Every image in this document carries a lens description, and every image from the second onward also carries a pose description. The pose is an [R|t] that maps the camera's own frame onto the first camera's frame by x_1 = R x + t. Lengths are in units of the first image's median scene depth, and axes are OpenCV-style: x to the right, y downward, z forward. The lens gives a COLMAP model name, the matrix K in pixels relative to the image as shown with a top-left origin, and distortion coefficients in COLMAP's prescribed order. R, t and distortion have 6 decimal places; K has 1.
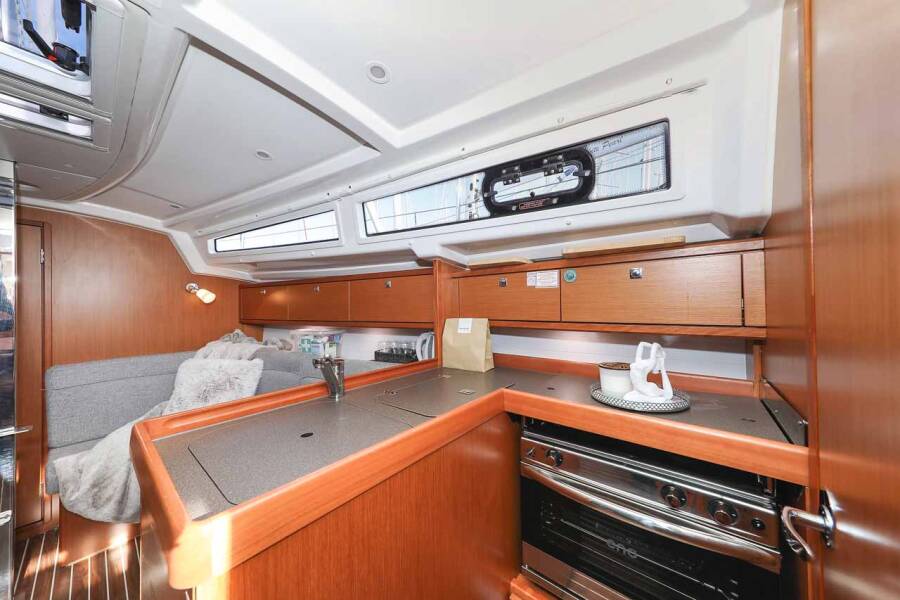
lens RADIAL K [[289.9, 0, 464.5], [0, 289.9, 300.4], [0, 0, 1]] dist [0.005797, -0.000396]
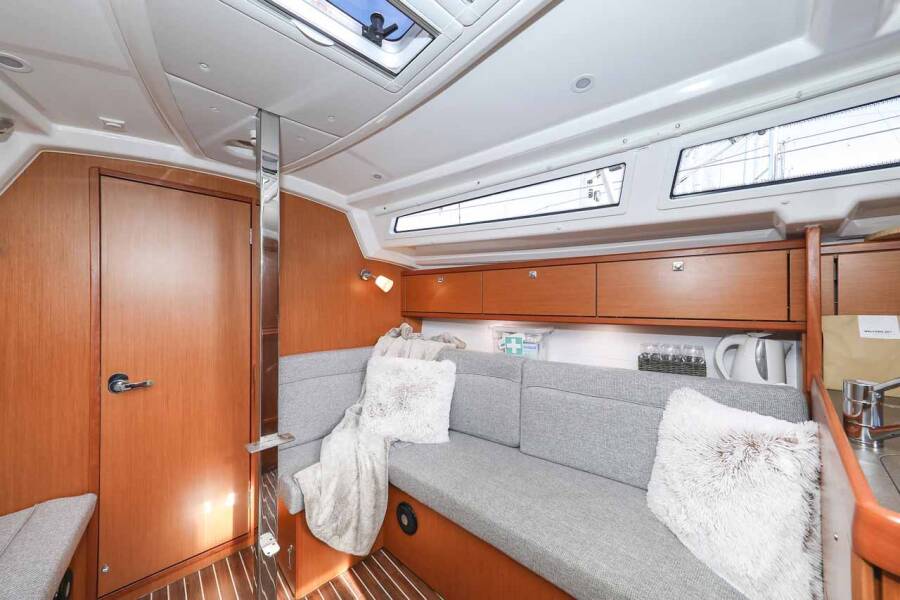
lens RADIAL K [[312.4, 0, 452.6], [0, 312.4, 299.5], [0, 0, 1]] dist [-0.001813, -0.000103]
pose [[0.989921, 0.012889, -0.141030, -0.579469], [-0.011812, 0.999894, 0.008471, 0.021808], [0.141124, -0.006720, 0.989969, 0.121326]]
